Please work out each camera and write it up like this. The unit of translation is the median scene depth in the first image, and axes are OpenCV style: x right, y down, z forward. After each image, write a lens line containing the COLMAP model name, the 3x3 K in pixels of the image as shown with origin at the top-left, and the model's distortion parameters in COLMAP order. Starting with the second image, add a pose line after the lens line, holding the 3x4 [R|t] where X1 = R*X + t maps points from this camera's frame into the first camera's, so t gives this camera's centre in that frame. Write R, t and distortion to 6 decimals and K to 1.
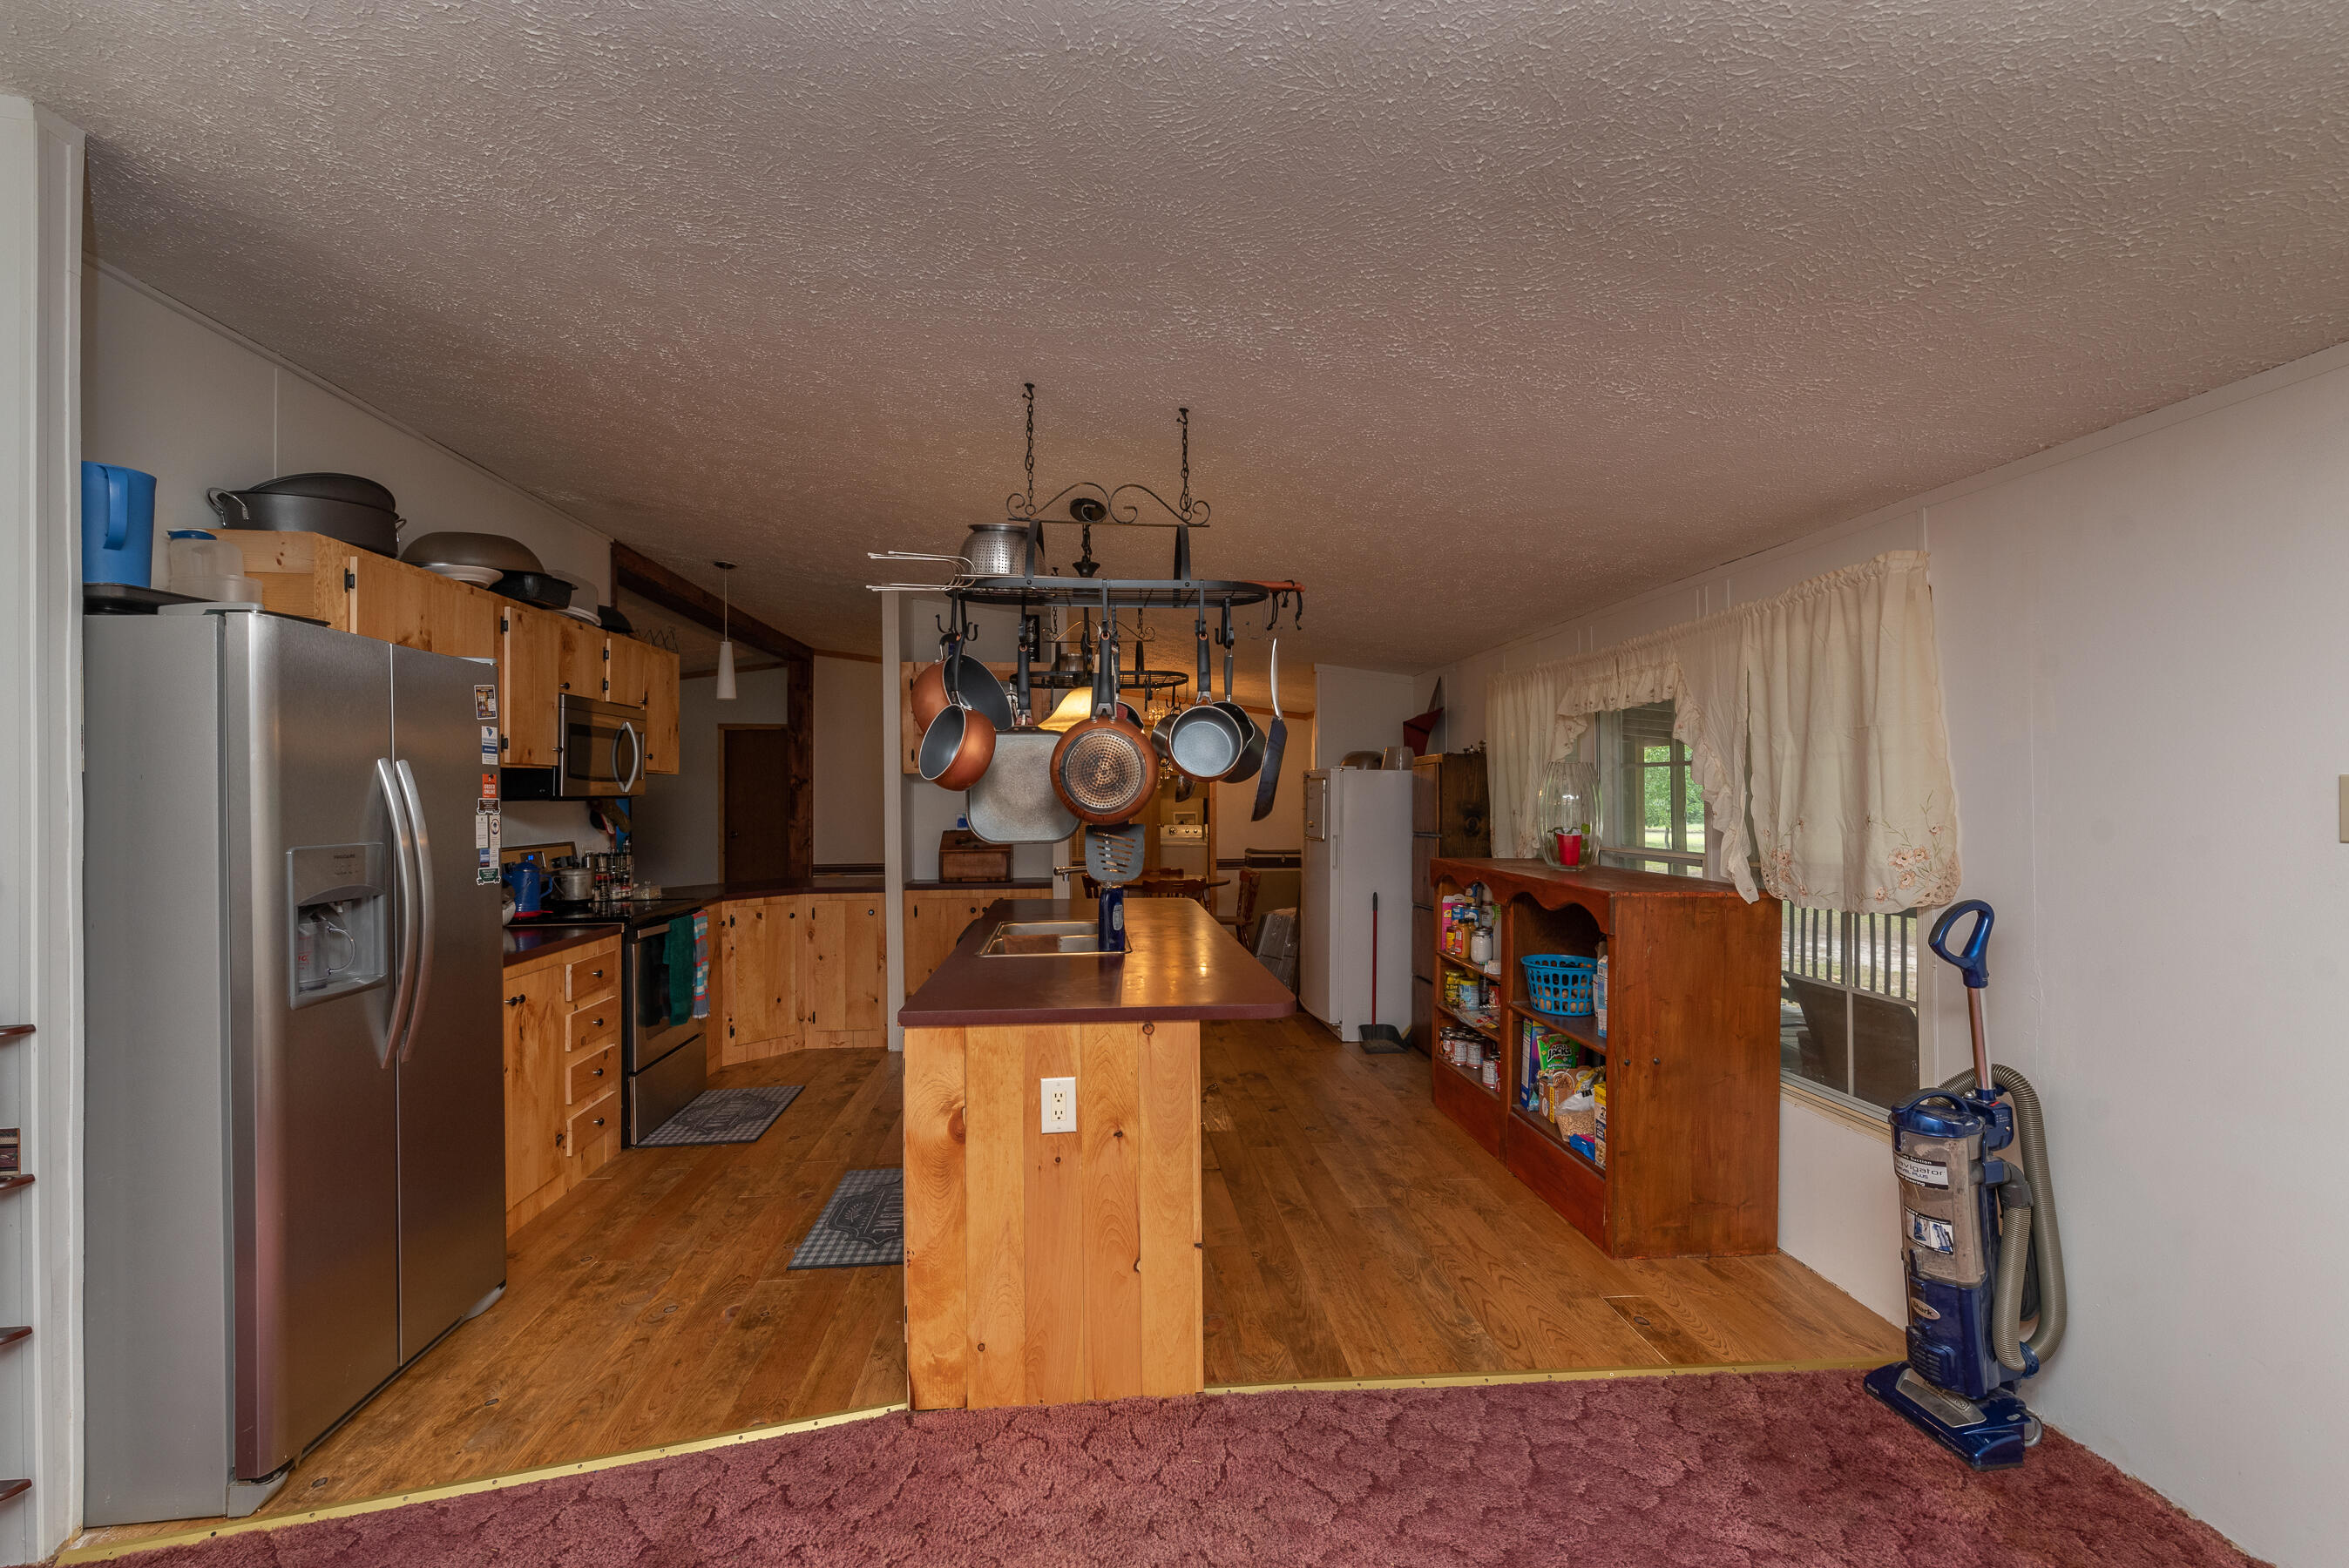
lens RADIAL K [[1066.8, 0, 1188.4], [0, 1066.8, 803.4], [0, 0, 1]] dist [0.004901, -0.000871]
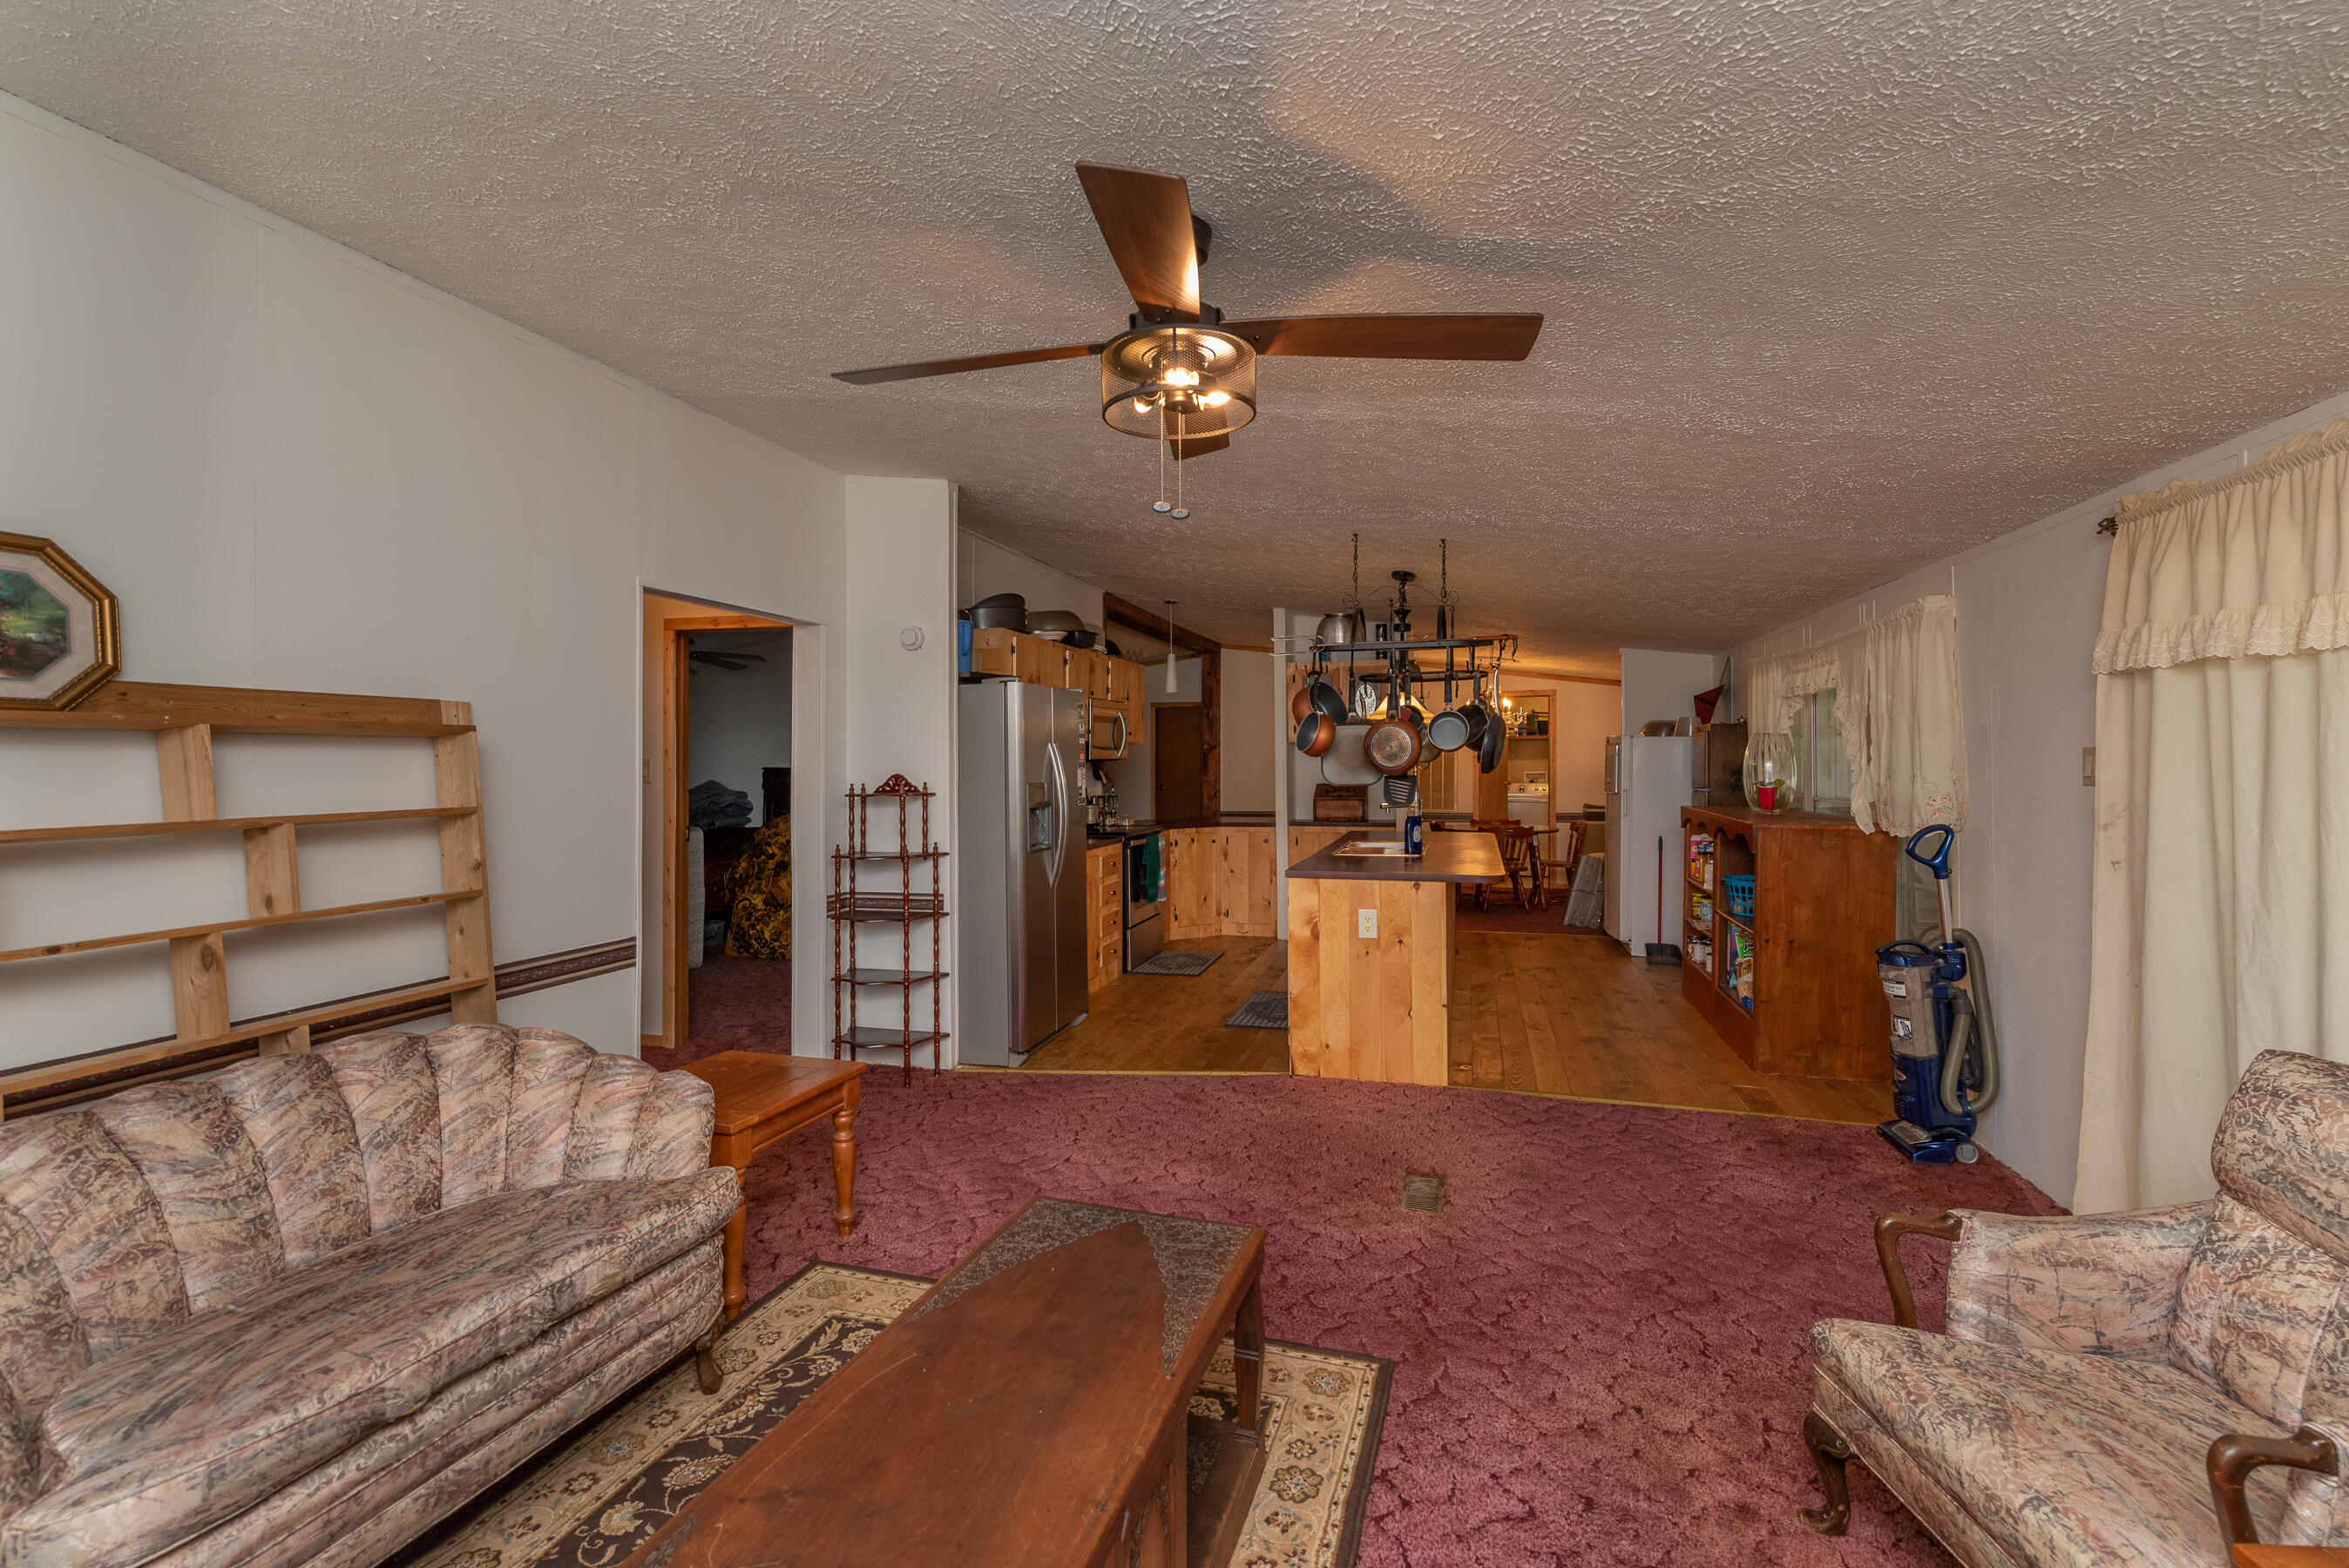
lens RADIAL K [[1066.8, 0, 1172.2], [0, 1066.8, 769.8], [0, 0, 1]] dist [0.004901, -0.000871]
pose [[0.932438, 0.002705, -0.361320, 0.175677], [-0.000826, 0.999985, 0.005353, 0.001086], [0.361329, -0.004692, 0.932426, -0.653648]]
